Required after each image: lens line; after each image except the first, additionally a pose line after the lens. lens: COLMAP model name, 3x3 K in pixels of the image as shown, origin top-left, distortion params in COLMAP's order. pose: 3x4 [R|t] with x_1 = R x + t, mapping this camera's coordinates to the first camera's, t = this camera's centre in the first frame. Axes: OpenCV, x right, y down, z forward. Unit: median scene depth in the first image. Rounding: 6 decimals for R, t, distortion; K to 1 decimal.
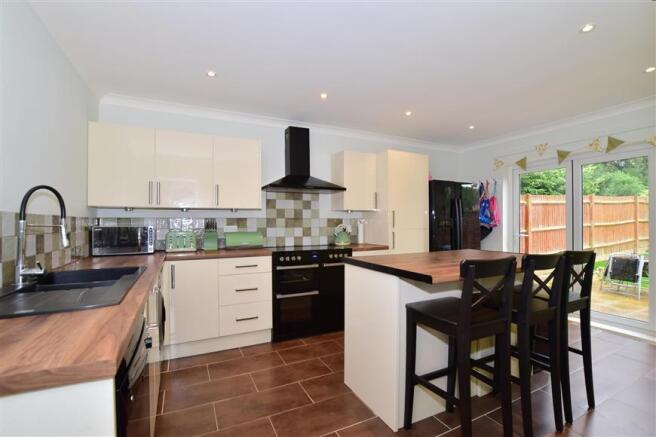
lens RADIAL K [[298.6, 0, 328.5], [0, 298.6, 219.1], [0, 0, 1]] dist [-0.001022, -0.000005]
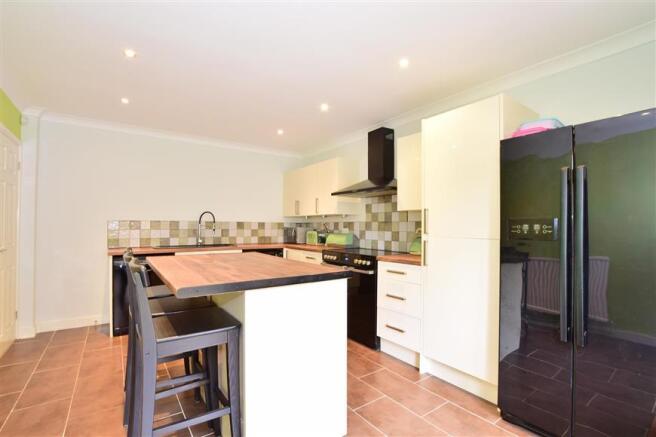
lens RADIAL K [[298.6, 0, 329.0], [0, 298.6, 222.9], [0, 0, 1]] dist [-0.001022, -0.000005]
pose [[0.169746, -0.009161, -0.985445, 0.822600], [0.000721, 0.999958, -0.009171, 0.010170], [0.985488, 0.000846, 0.169745, 0.664578]]
